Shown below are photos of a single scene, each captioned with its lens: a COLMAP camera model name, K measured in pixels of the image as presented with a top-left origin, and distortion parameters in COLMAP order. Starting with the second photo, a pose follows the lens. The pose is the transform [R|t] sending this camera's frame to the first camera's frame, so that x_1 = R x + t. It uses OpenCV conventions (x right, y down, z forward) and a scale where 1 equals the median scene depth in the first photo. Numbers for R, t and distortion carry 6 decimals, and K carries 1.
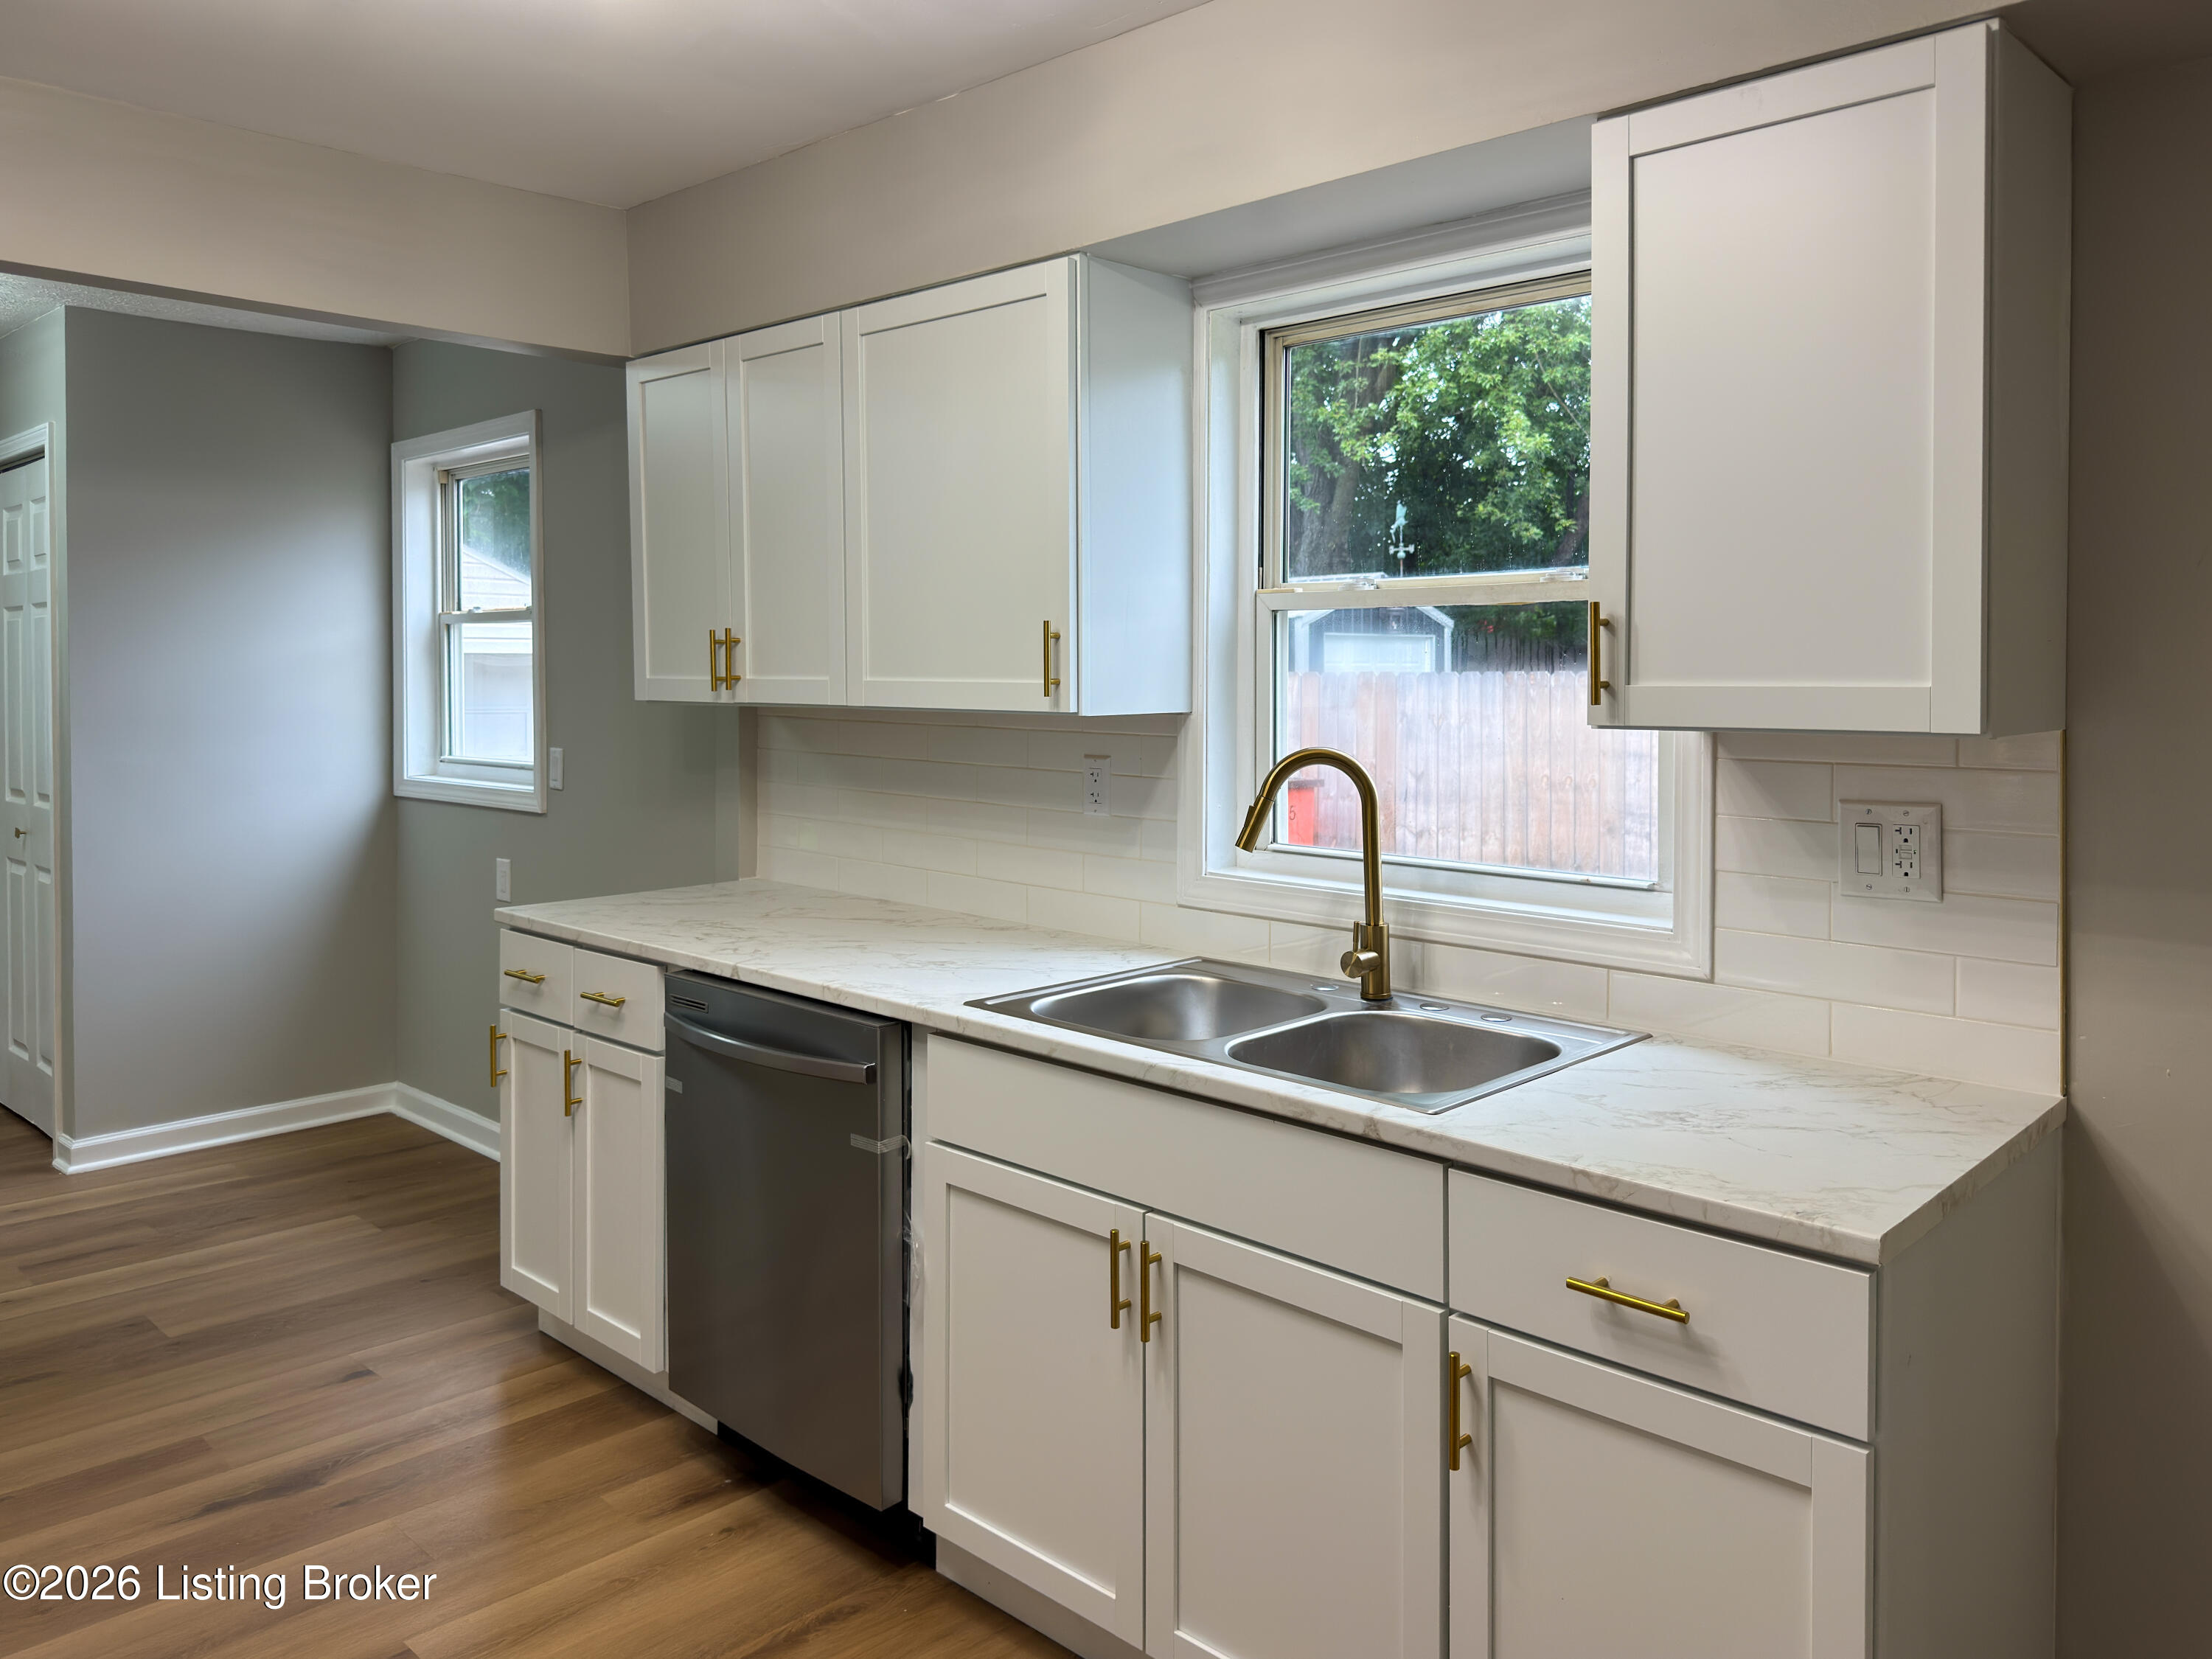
lens RADIAL K [[1617.1, 0, 1106.0], [0, 1617.1, 829.5], [0, 0, 1]] dist [0.072015, -0.159663]
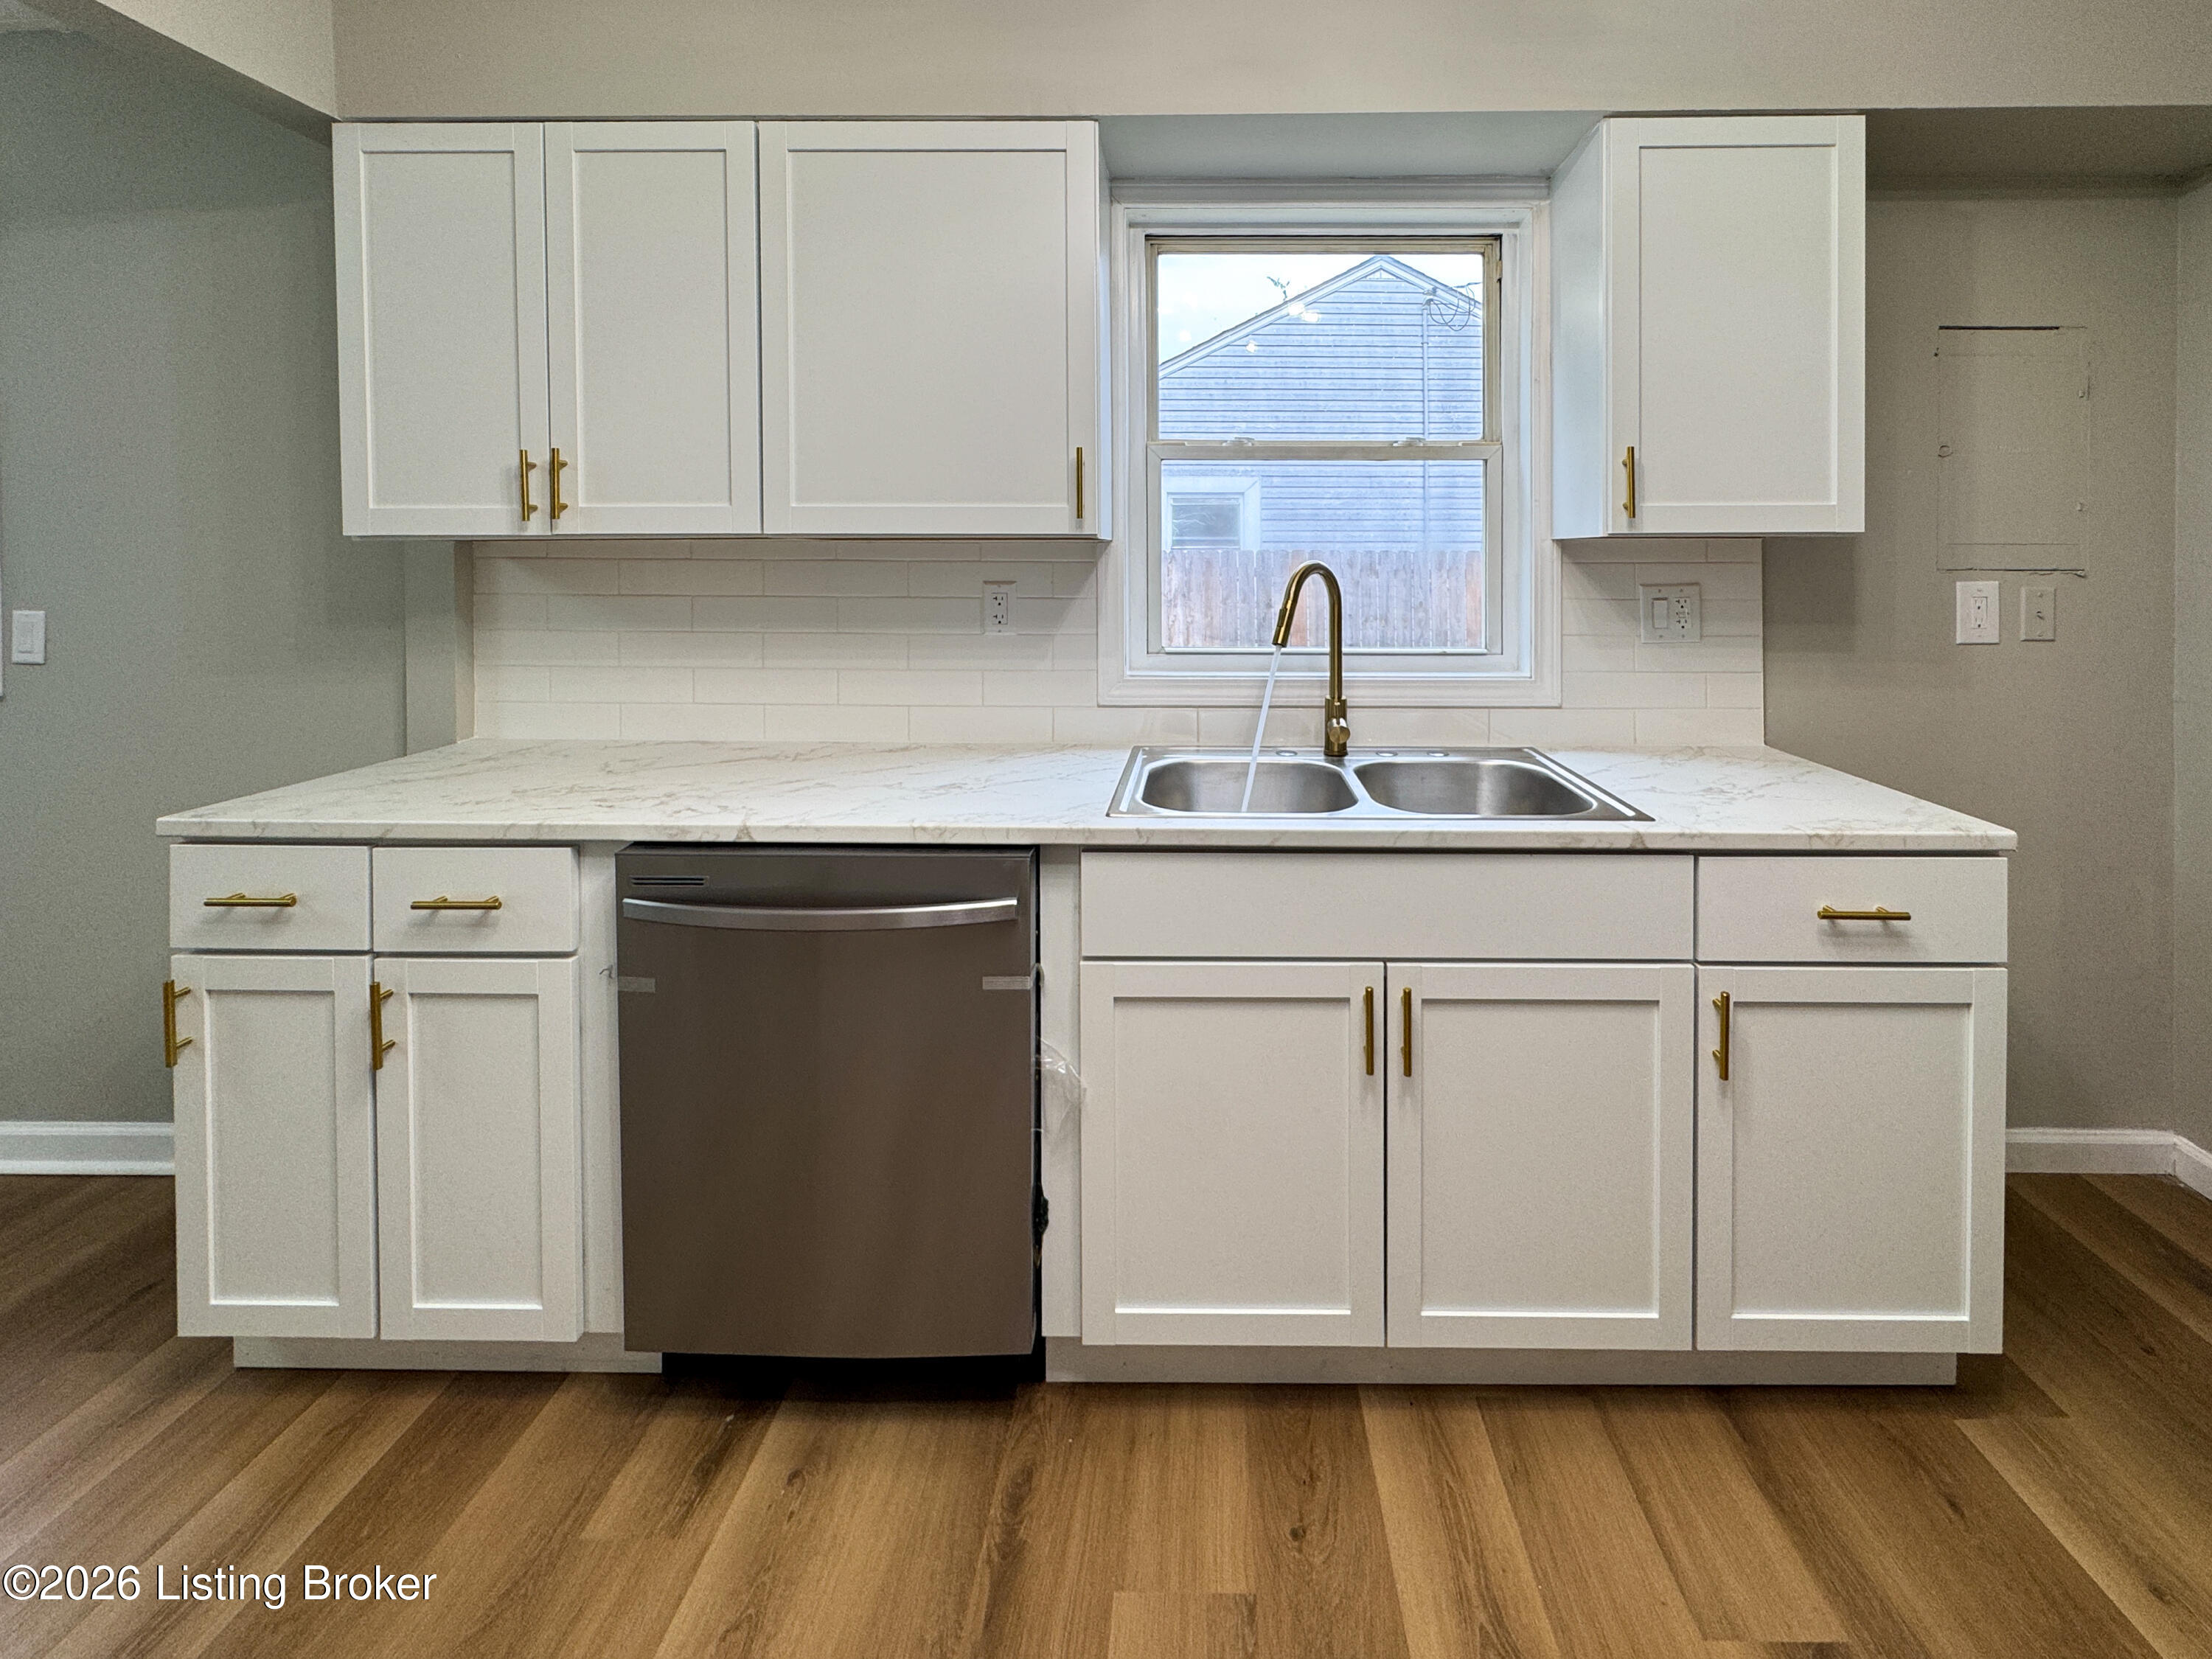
lens RADIAL K [[958.8, 0, 1106.5], [0, 958.8, 629.0], [0, 0, 1]] dist [-0.016349, 0.005897]
pose [[0.723231, -0.046429, 0.689044, -0.427536], [0.068671, 0.997628, -0.004856, -0.004765], [-0.687184, 0.050829, 0.724703, 0.484847]]
